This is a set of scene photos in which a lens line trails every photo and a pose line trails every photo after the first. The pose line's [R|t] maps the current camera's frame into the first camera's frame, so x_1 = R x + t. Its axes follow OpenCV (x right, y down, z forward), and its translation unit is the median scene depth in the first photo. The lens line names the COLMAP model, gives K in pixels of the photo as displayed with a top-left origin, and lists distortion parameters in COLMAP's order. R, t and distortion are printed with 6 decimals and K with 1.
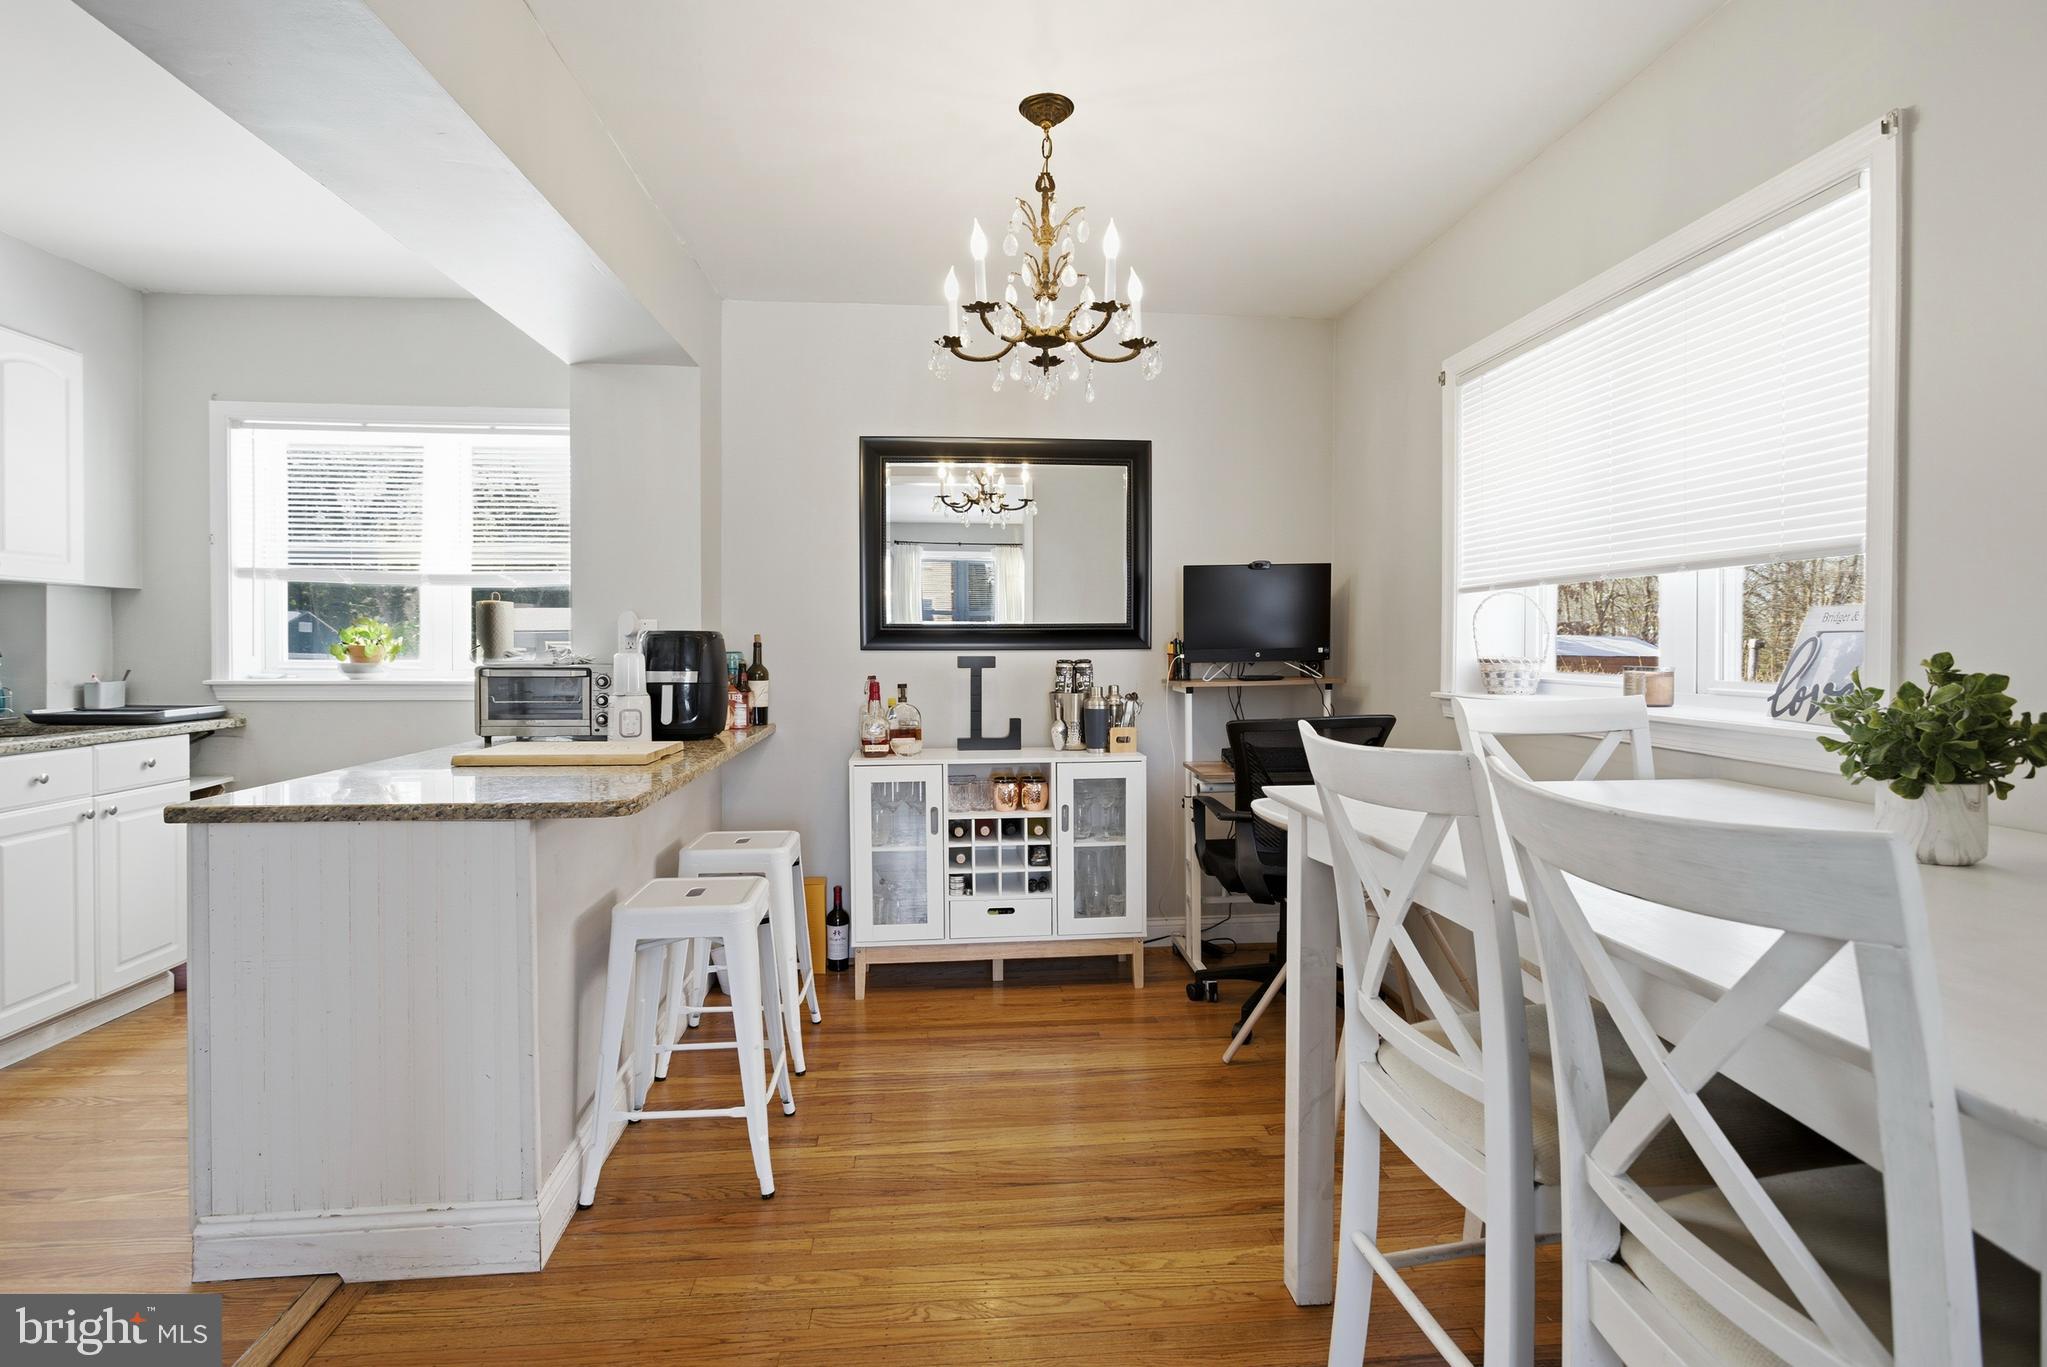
lens RADIAL K [[976.7, 0, 1019.1], [0, 976.7, 670.2], [0, 0, 1]] dist [-0.001834, 0.000327]
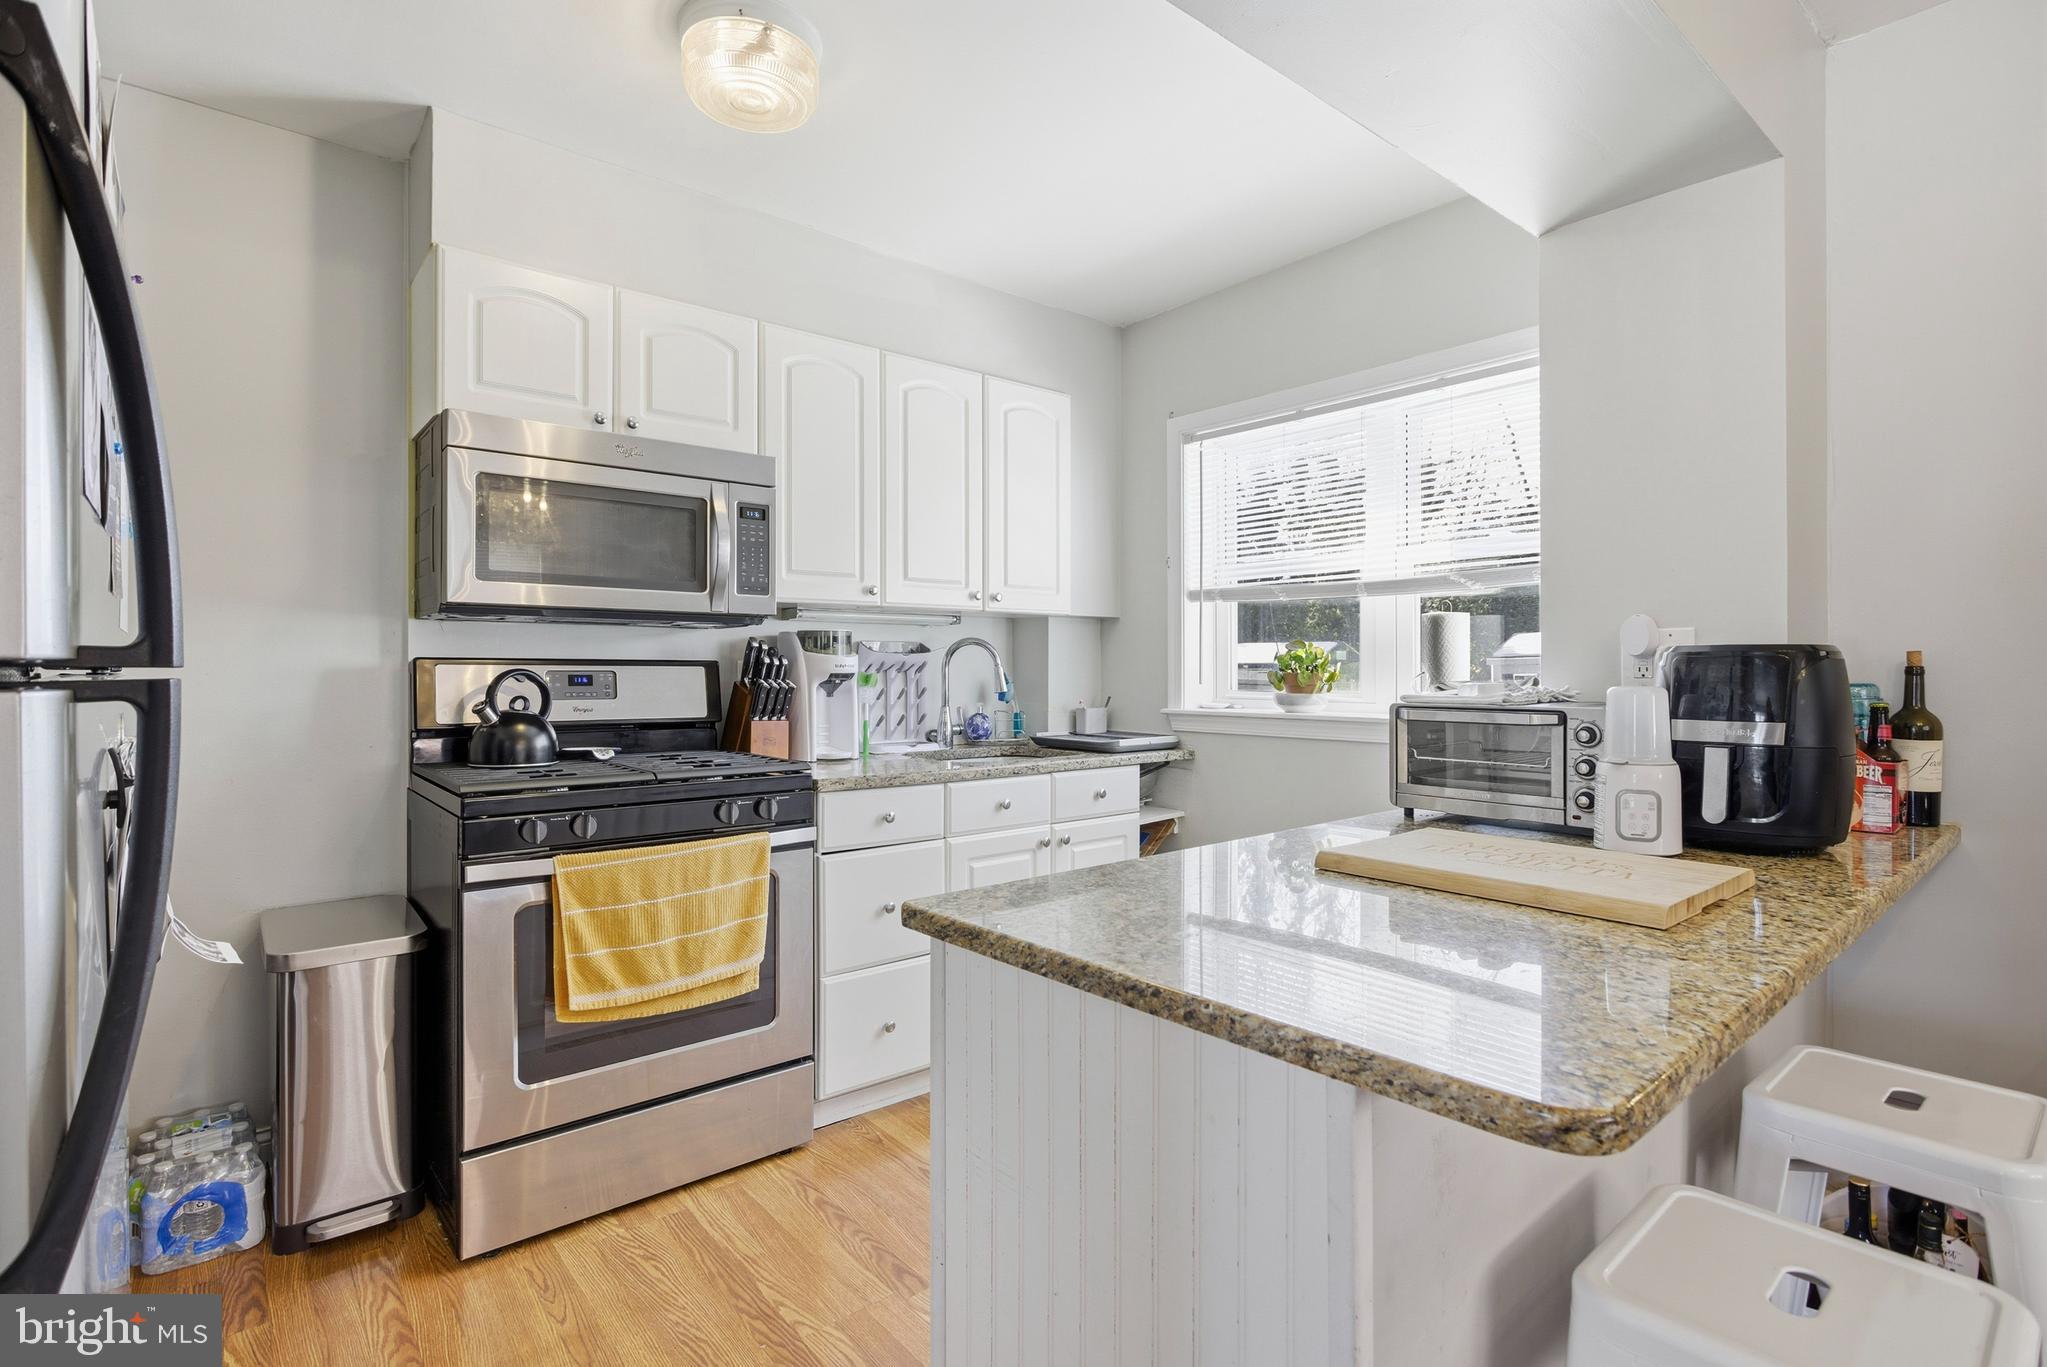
lens RADIAL K [[976.7, 0, 1019.1], [0, 976.7, 670.2], [0, 0, 1]] dist [-0.001834, 0.000327]
pose [[0.573234, -0.003838, -0.819383, -0.130516], [-0.018044, 0.999687, -0.017307, -0.009482], [0.819193, 0.024706, 0.572986, 0.352199]]
